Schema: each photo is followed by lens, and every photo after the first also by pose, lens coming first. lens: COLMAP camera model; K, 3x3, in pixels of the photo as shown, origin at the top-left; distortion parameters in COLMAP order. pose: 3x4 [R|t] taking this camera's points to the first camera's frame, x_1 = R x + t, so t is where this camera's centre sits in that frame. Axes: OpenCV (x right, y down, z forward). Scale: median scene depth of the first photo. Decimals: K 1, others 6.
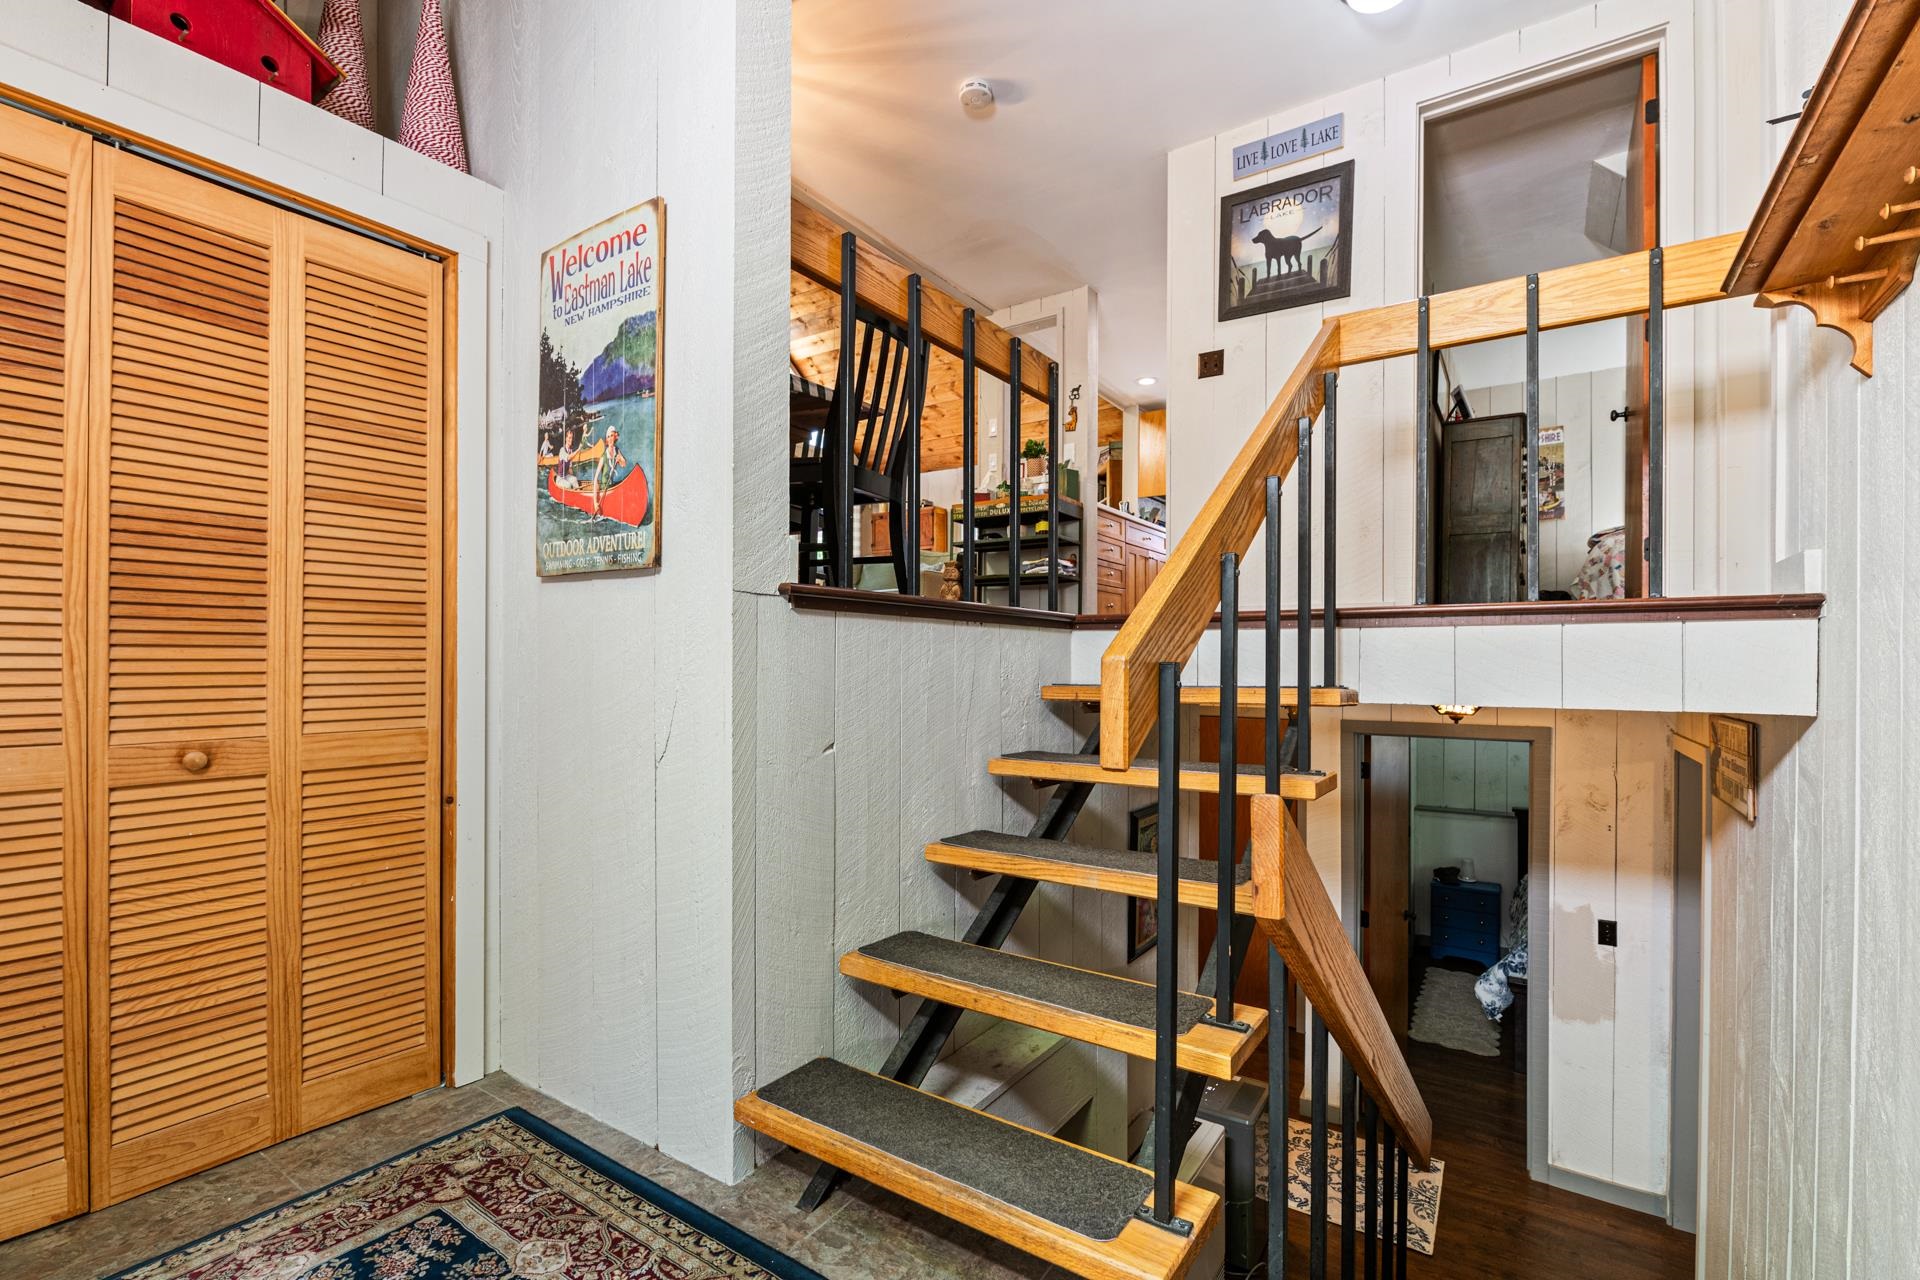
lens RADIAL K [[845.0, 0, 962.1], [0, 845.0, 651.7], [0, 0, 1]] dist [-0.000020, -0.004173]
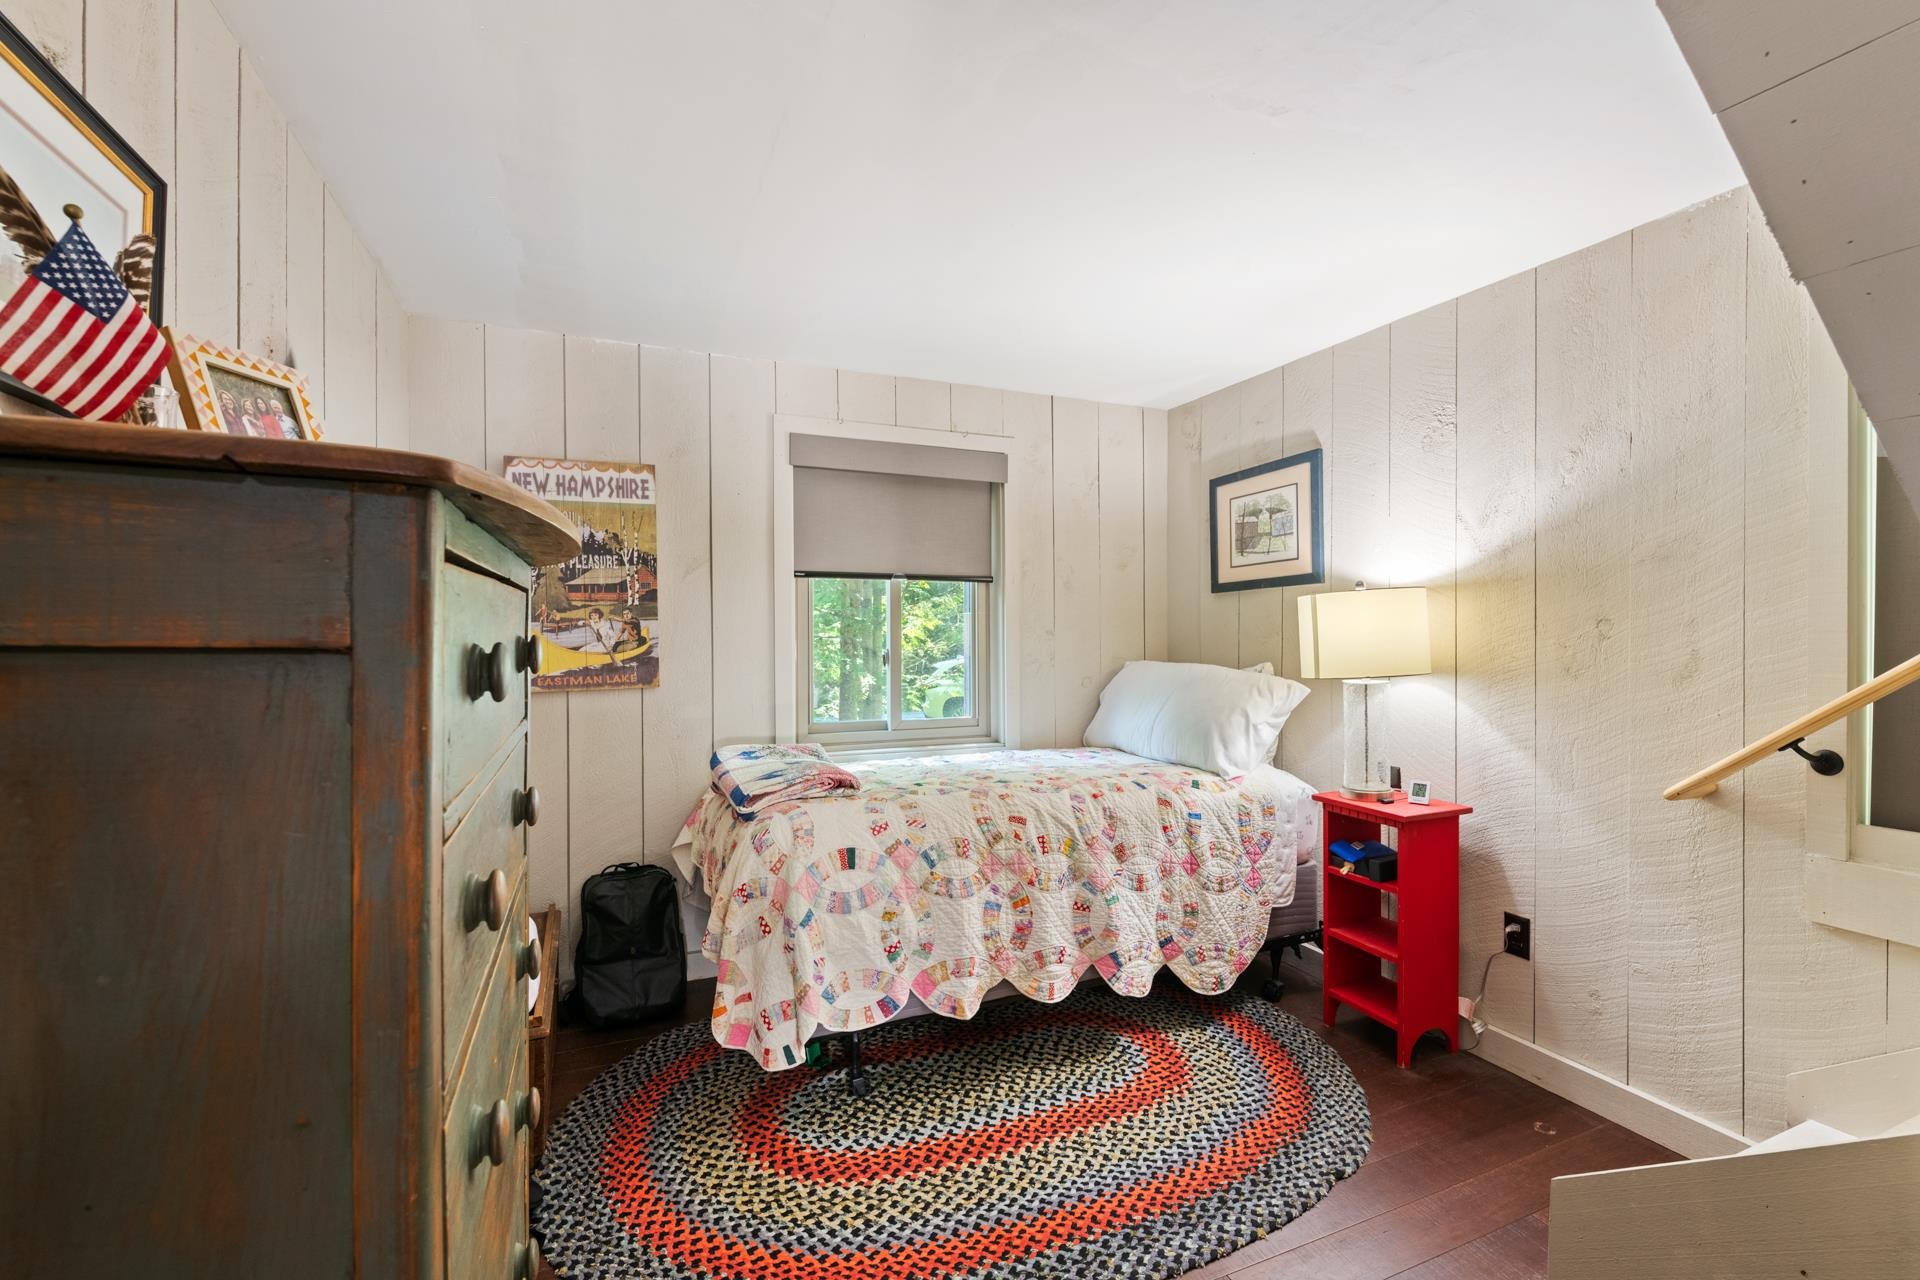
lens RADIAL K [[845.0, 0, 964.1], [0, 845.0, 636.1], [0, 0, 1]] dist [-0.000020, -0.004173]
pose [[0.548446, -0.009585, 0.836131, 0.447162], [0.005314, 0.999954, 0.007977, -0.185539], [-0.836169, 0.000068, 0.548472, 0.644499]]
